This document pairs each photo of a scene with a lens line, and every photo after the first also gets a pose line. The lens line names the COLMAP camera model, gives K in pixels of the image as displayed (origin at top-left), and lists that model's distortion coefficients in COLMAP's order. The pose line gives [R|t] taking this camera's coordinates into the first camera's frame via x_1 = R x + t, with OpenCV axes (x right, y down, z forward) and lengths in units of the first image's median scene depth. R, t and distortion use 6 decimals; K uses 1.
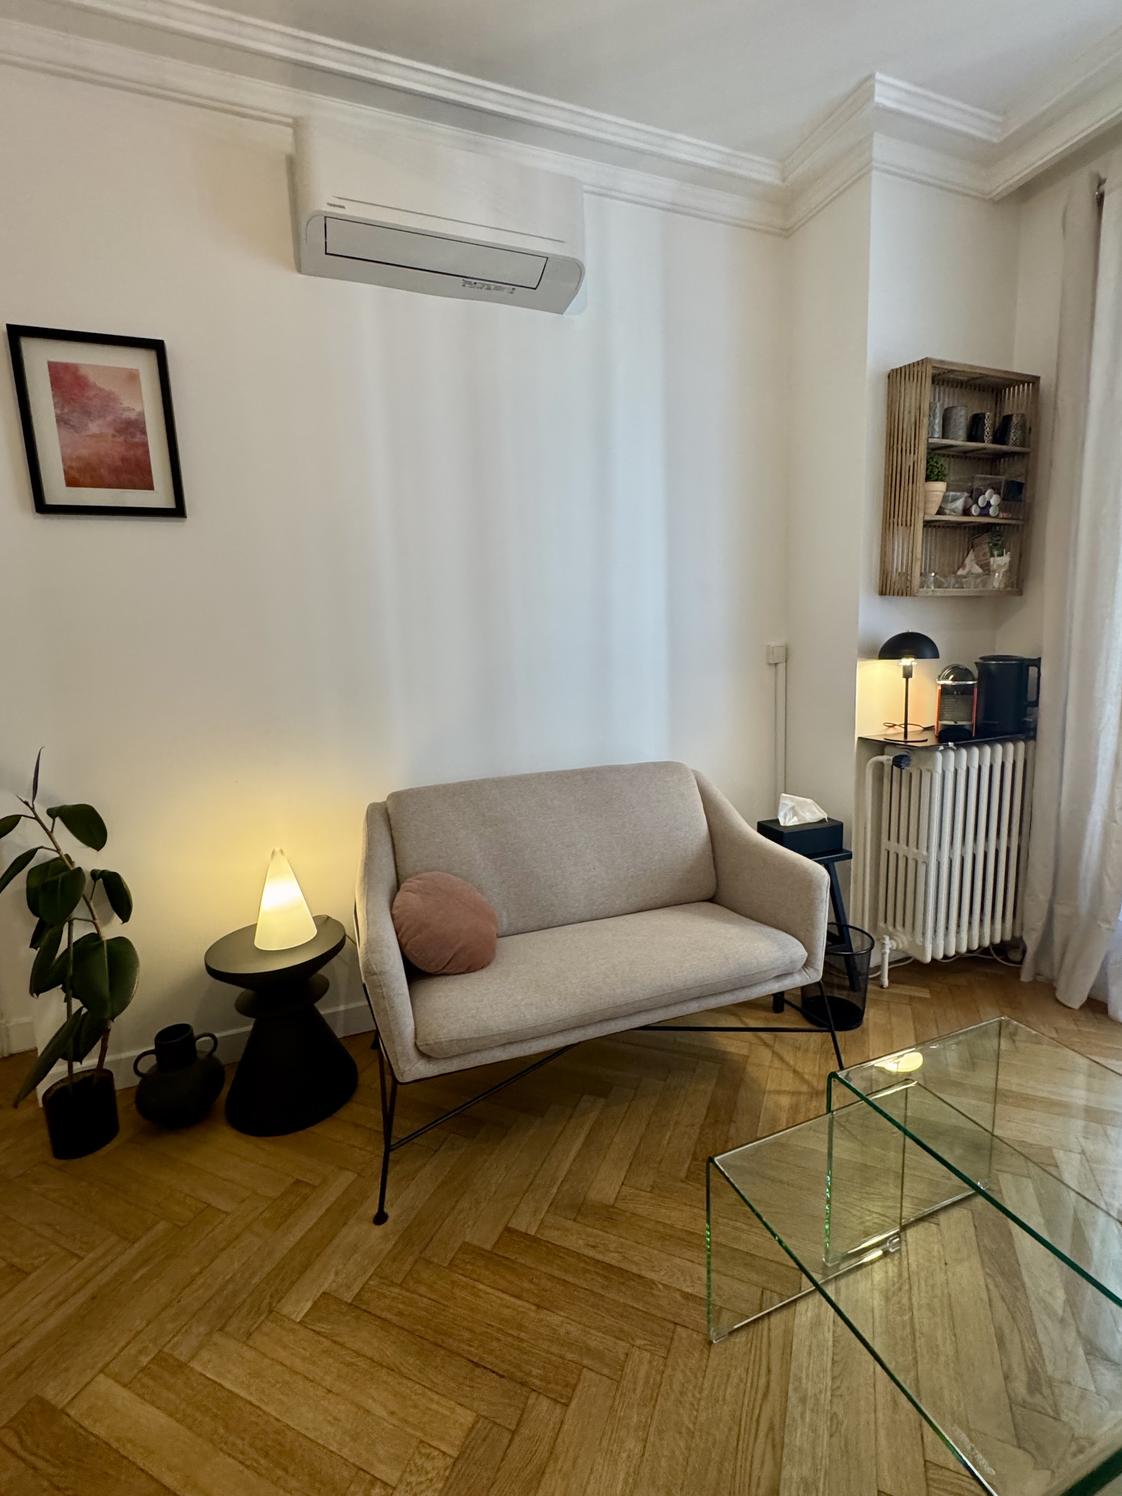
lens RADIAL K [[652.8, 0, 567.3], [0, 652.8, 744.9], [0, 0, 1]] dist [-0.001427, 0.000008]
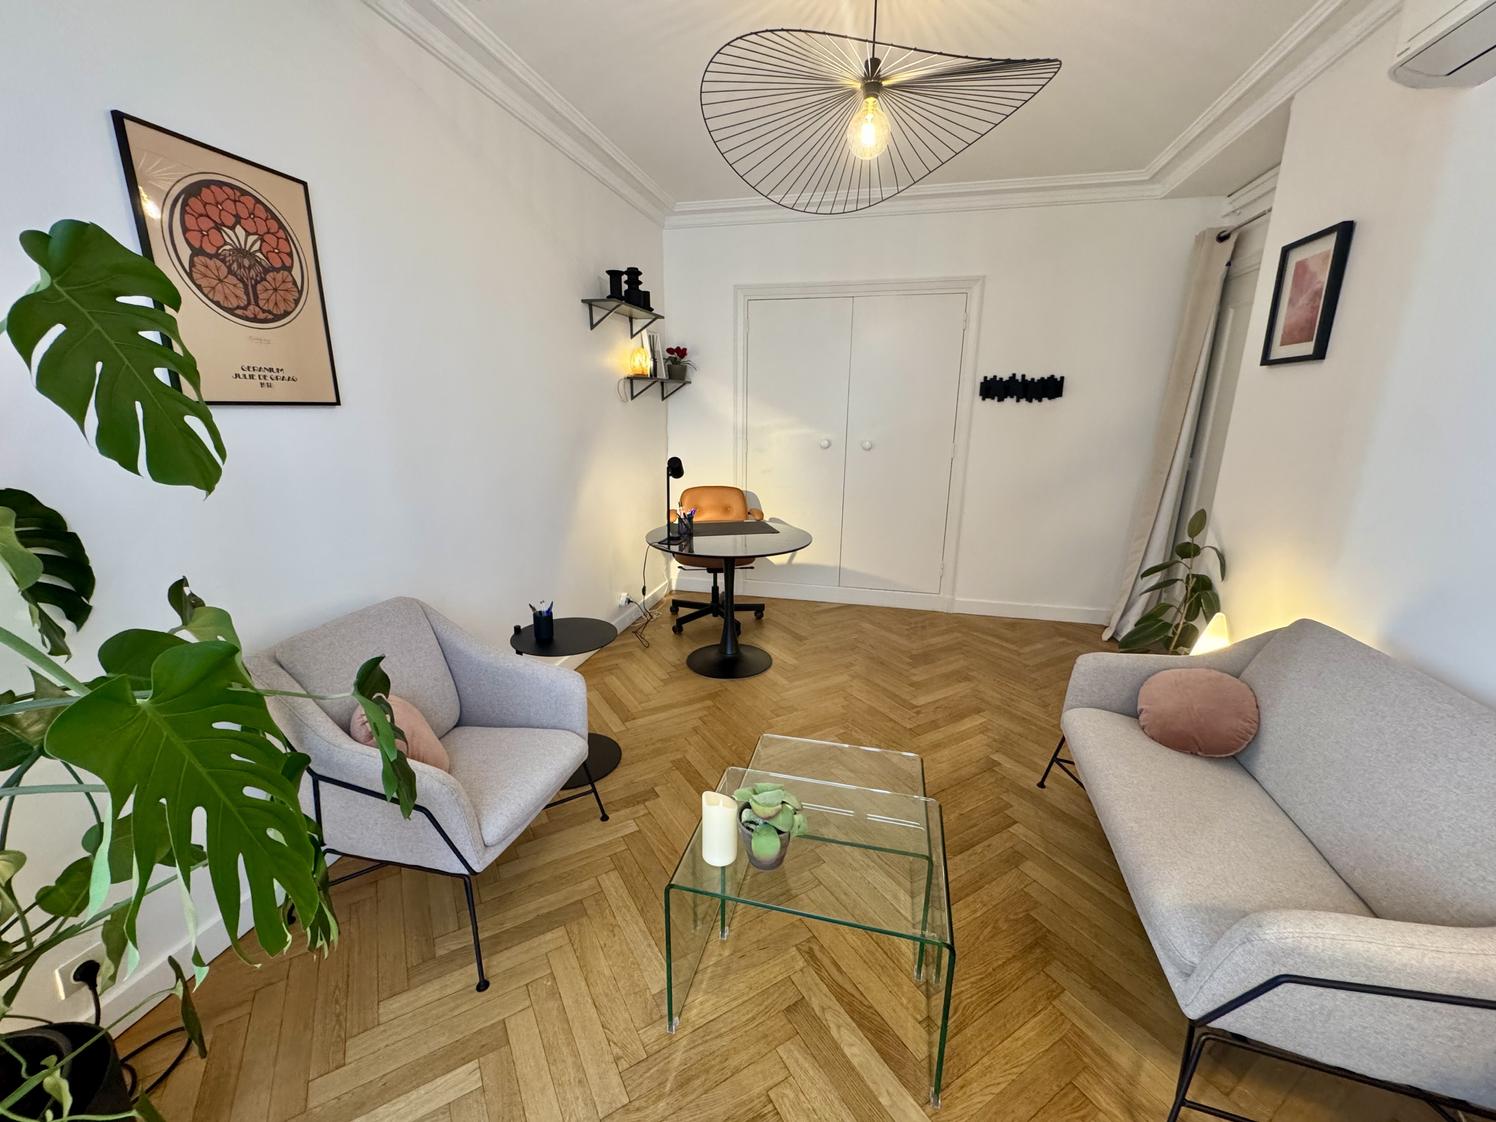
lens RADIAL K [[593.9, 0, 748.8], [0, 593.9, 556.0], [0, 0, 1]] dist [-0.001853, -0.000171]
pose [[-0.581255, 0.224727, -0.782074, 1.169858], [-0.115433, 0.928616, 0.352628, -0.300777], [0.805492, 0.295244, -0.513822, 0.899503]]
